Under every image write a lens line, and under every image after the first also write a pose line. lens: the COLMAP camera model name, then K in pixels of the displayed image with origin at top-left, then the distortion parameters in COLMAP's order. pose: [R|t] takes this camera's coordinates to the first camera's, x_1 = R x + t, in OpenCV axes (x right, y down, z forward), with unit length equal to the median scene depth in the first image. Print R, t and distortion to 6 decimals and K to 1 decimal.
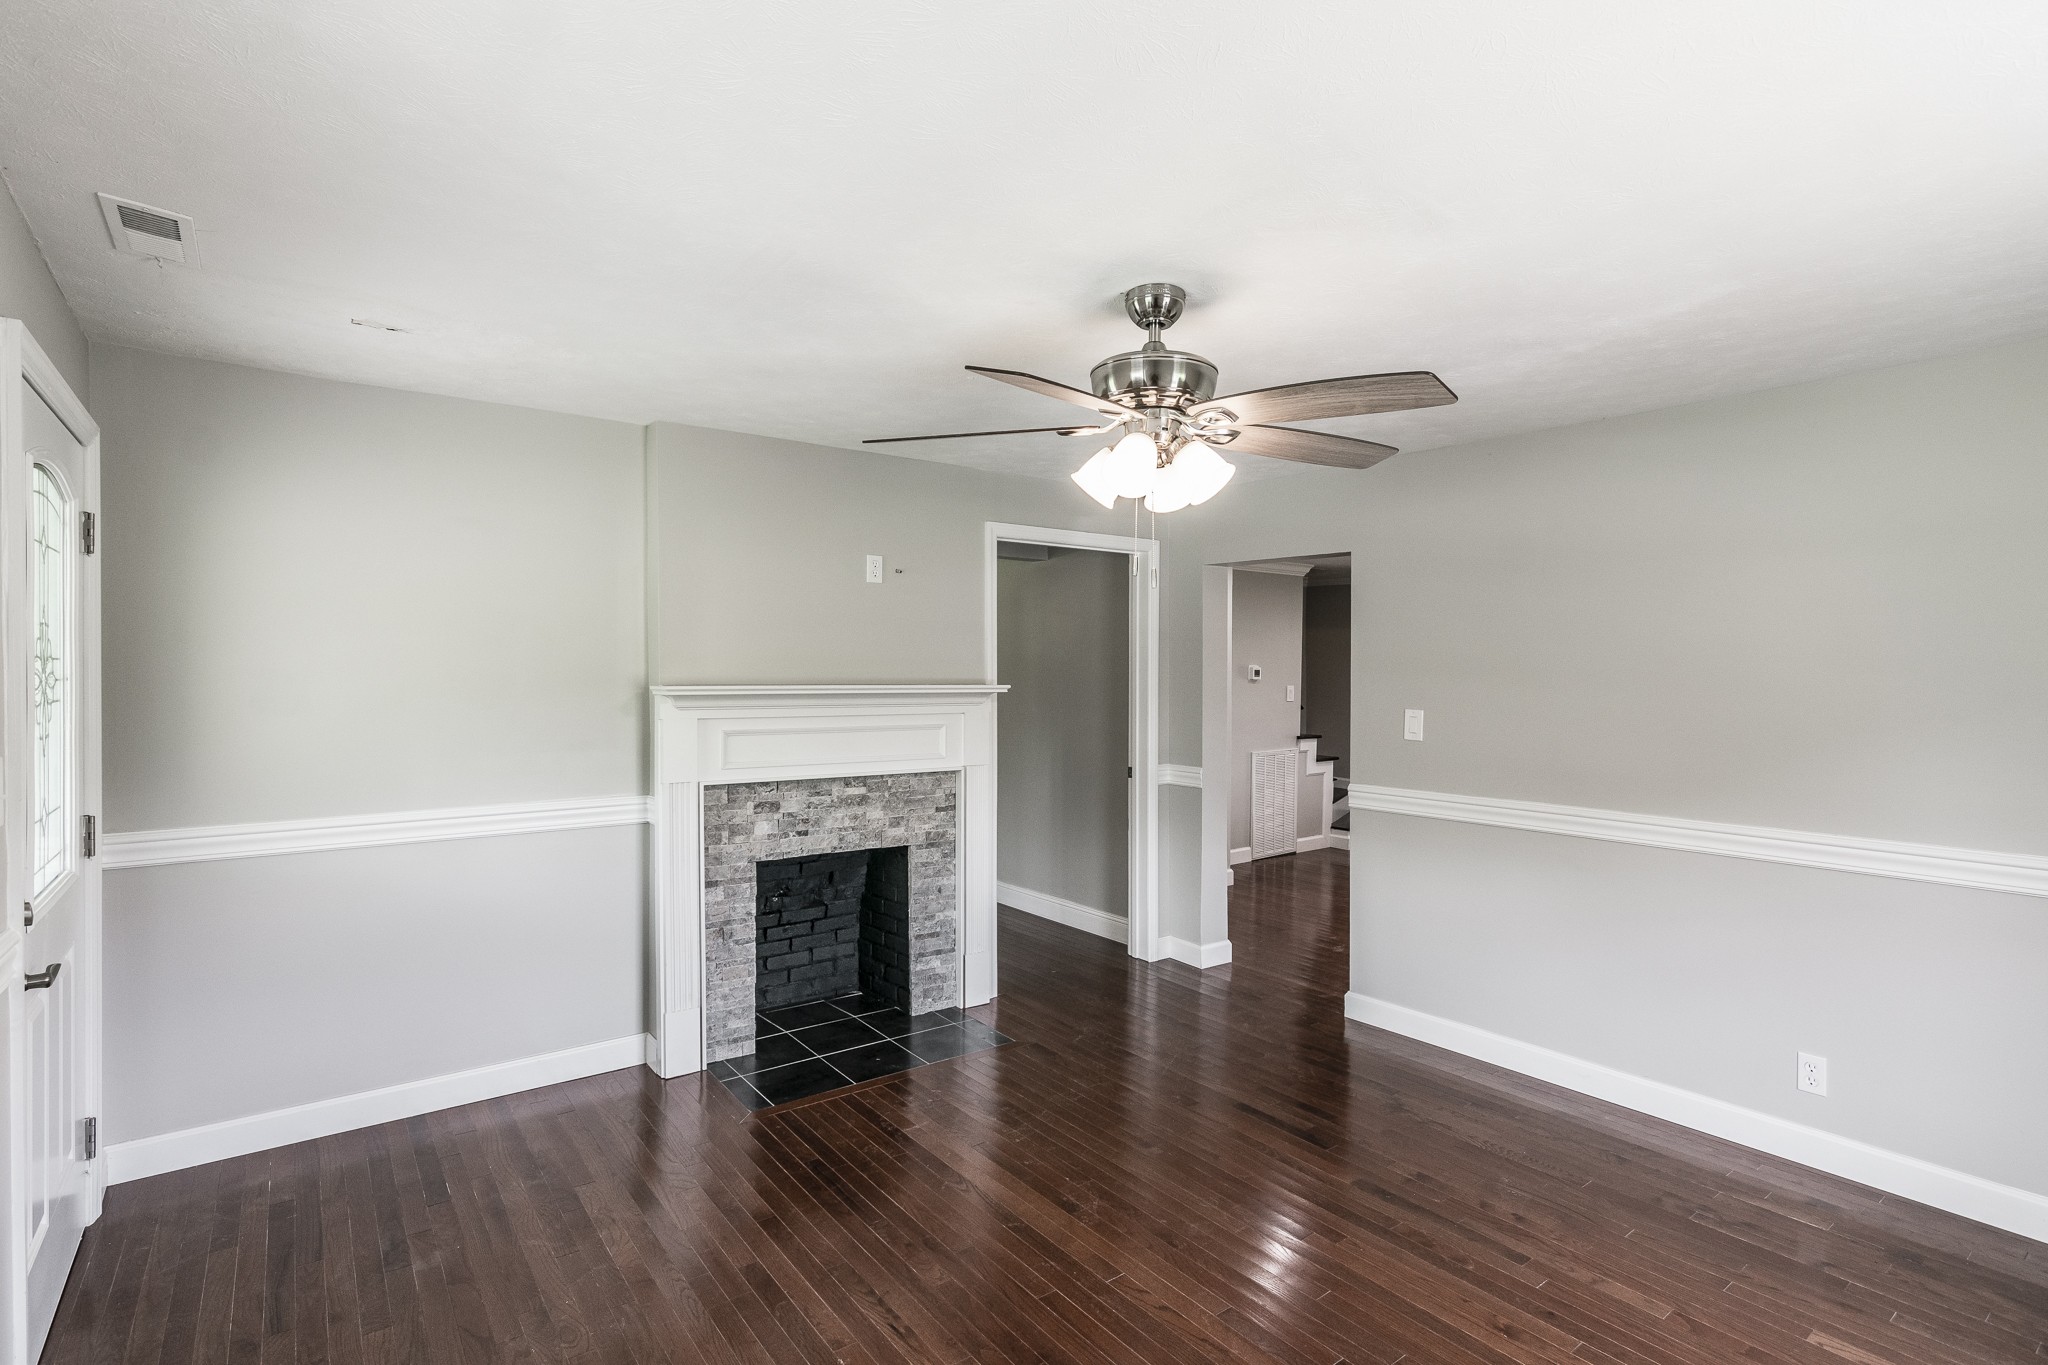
lens RADIAL K [[1008.8, 0, 1026.3], [0, 1008.8, 675.5], [0, 0, 1]] dist [-0.003155, 0.000169]
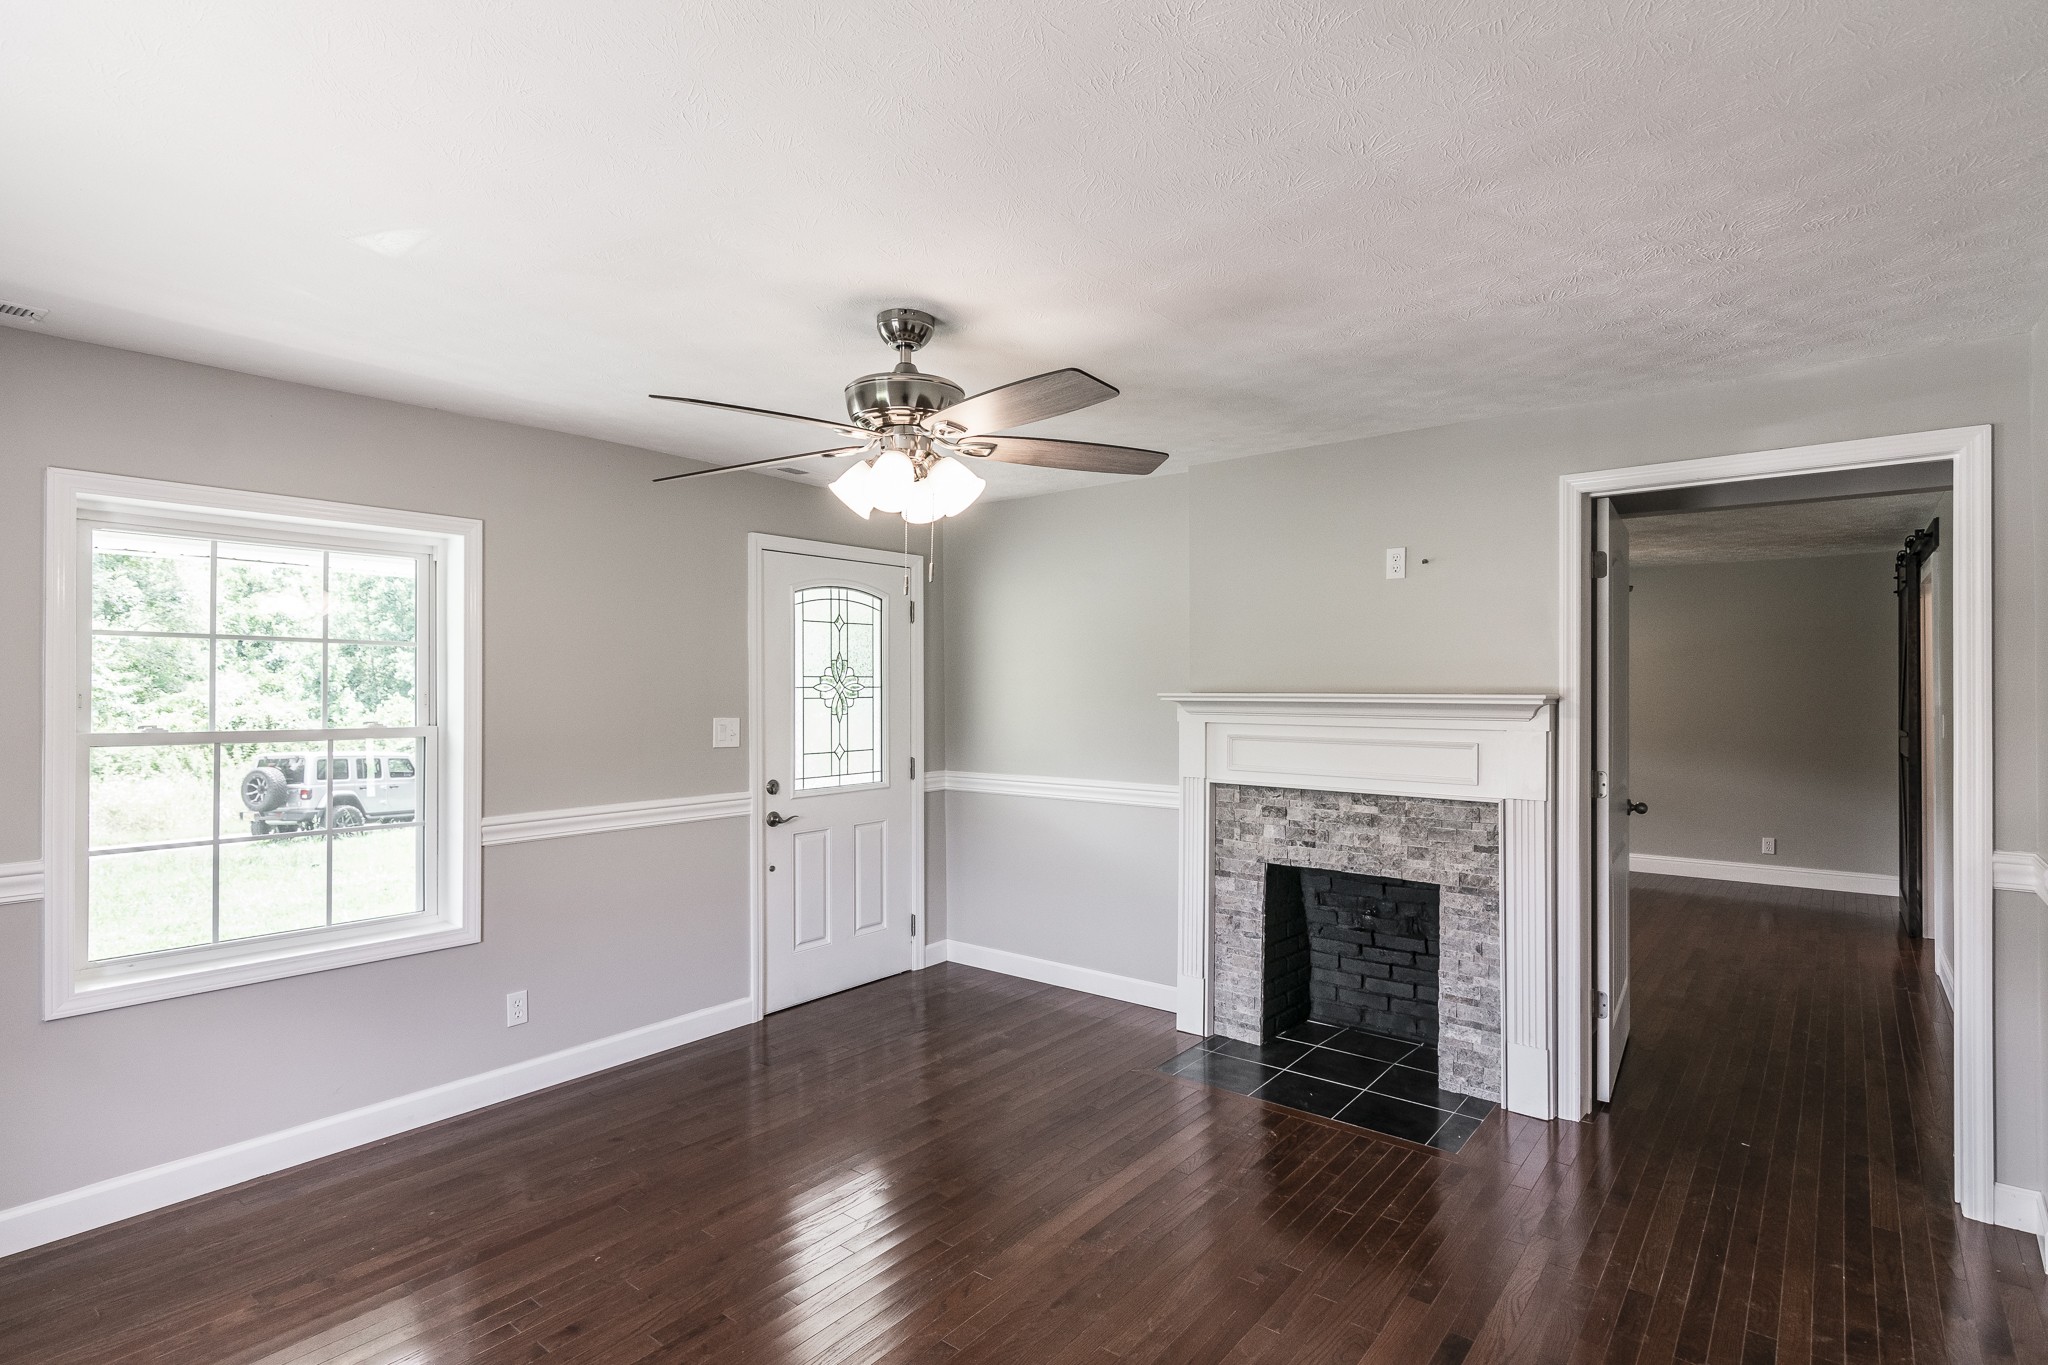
lens RADIAL K [[1008.8, 0, 1024.1], [0, 1008.8, 685.8], [0, 0, 1]] dist [-0.003155, 0.000169]
pose [[0.246099, -0.004670, -0.969234, 0.644309], [-0.003889, 0.999976, -0.005806, 0.008651], [0.969237, 0.005198, 0.246075, 0.475314]]
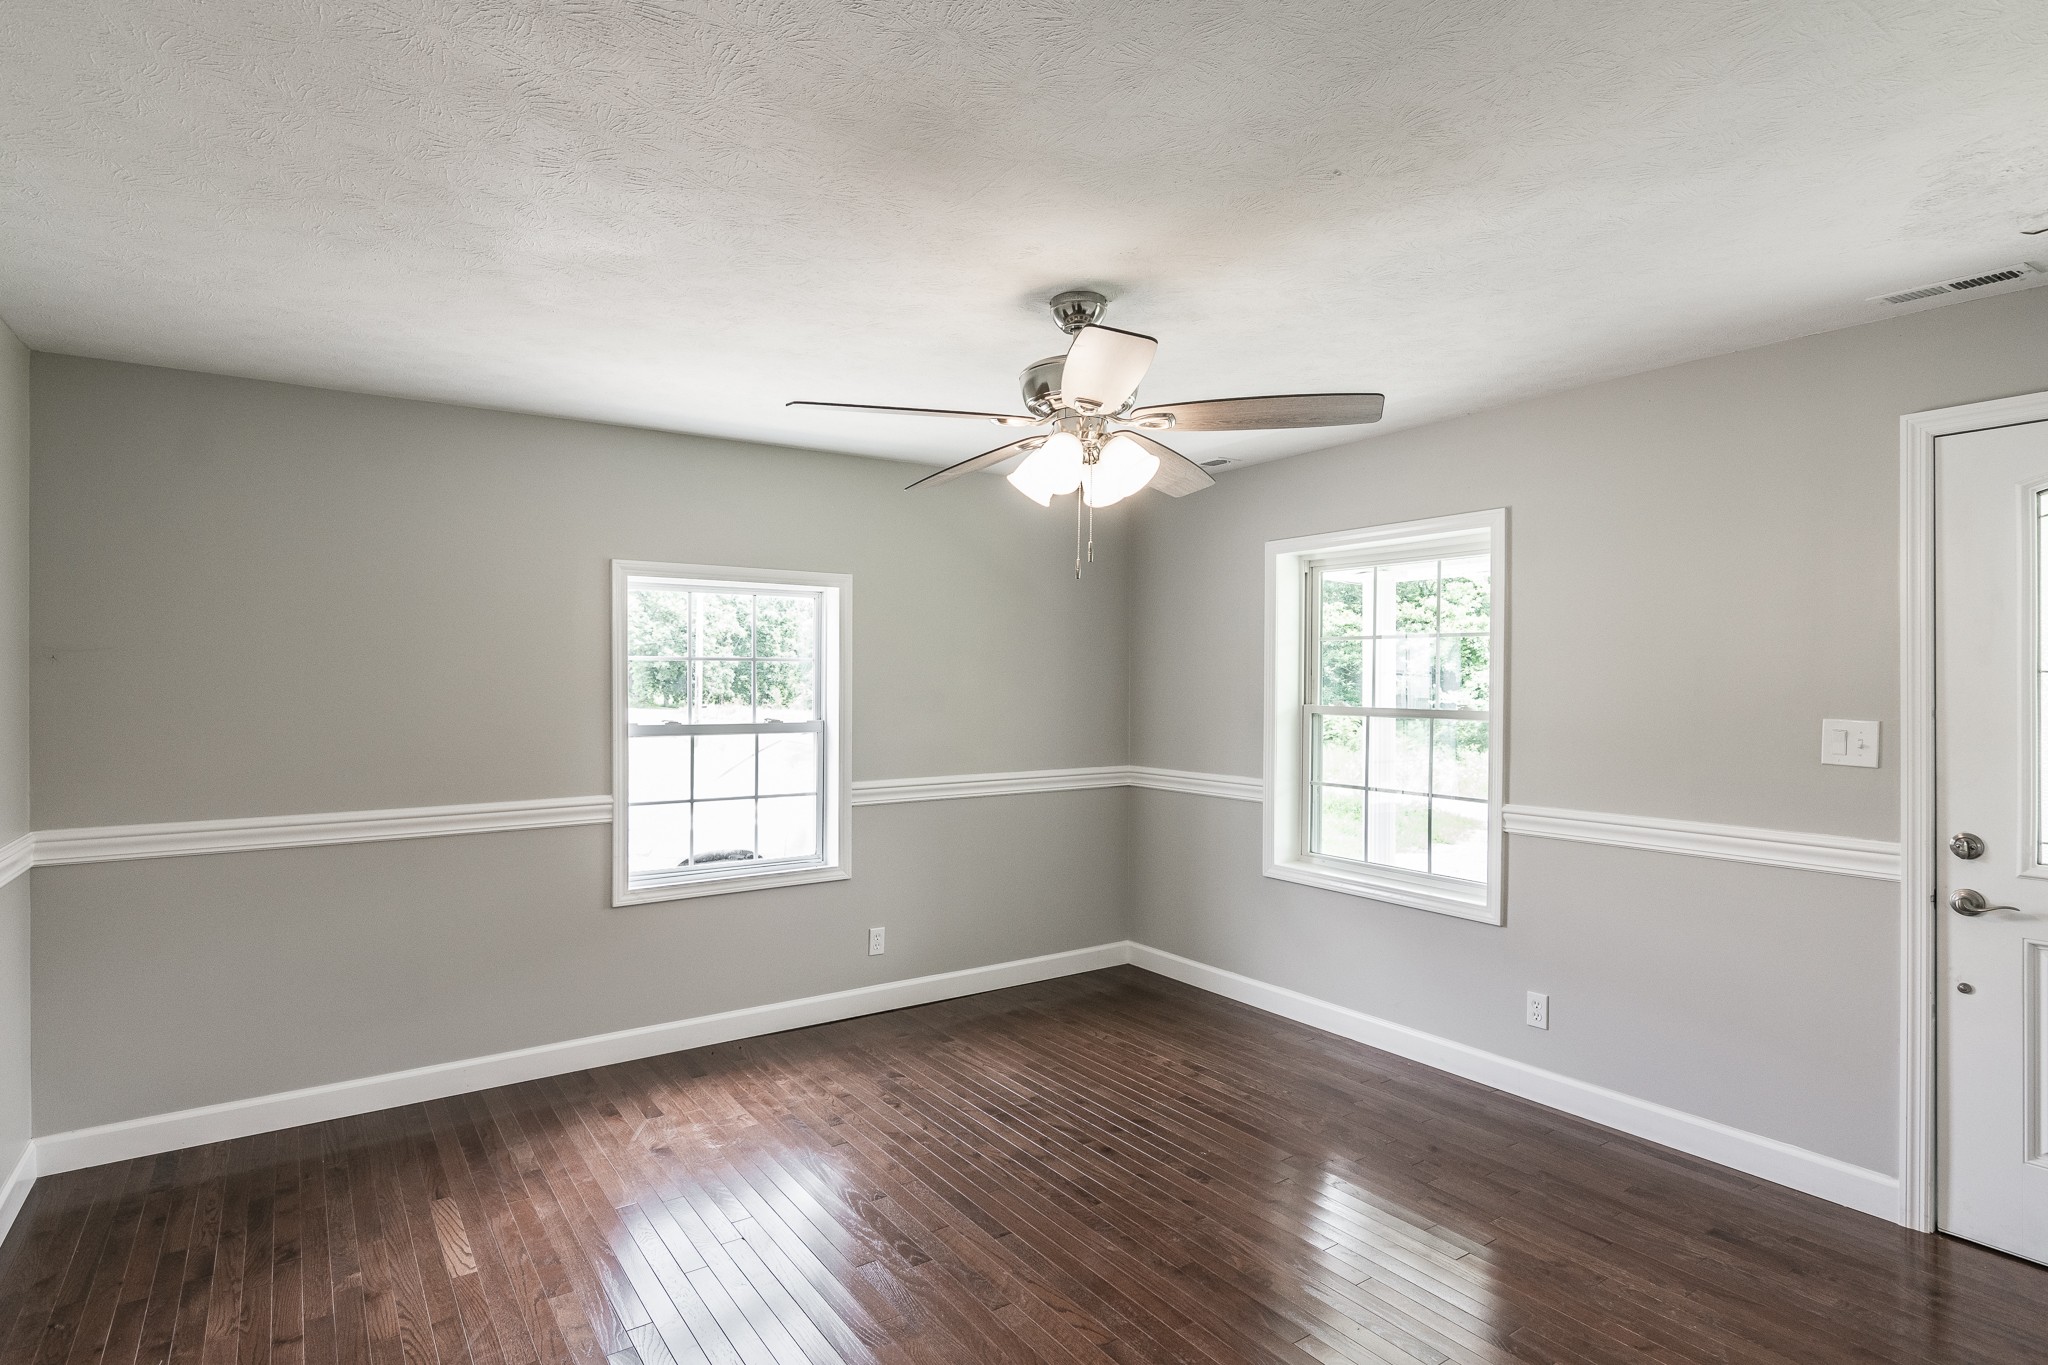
lens RADIAL K [[1039.5, 0, 1031.8], [0, 1039.5, 701.0], [0, 0, 1]] dist [-0.012716, 0.001841]
pose [[-0.999450, -0.004034, 0.032913, 0.072910], [-0.003220, 0.999688, 0.024752, 0.009569], [-0.033002, 0.024632, -0.999152, 1.135011]]
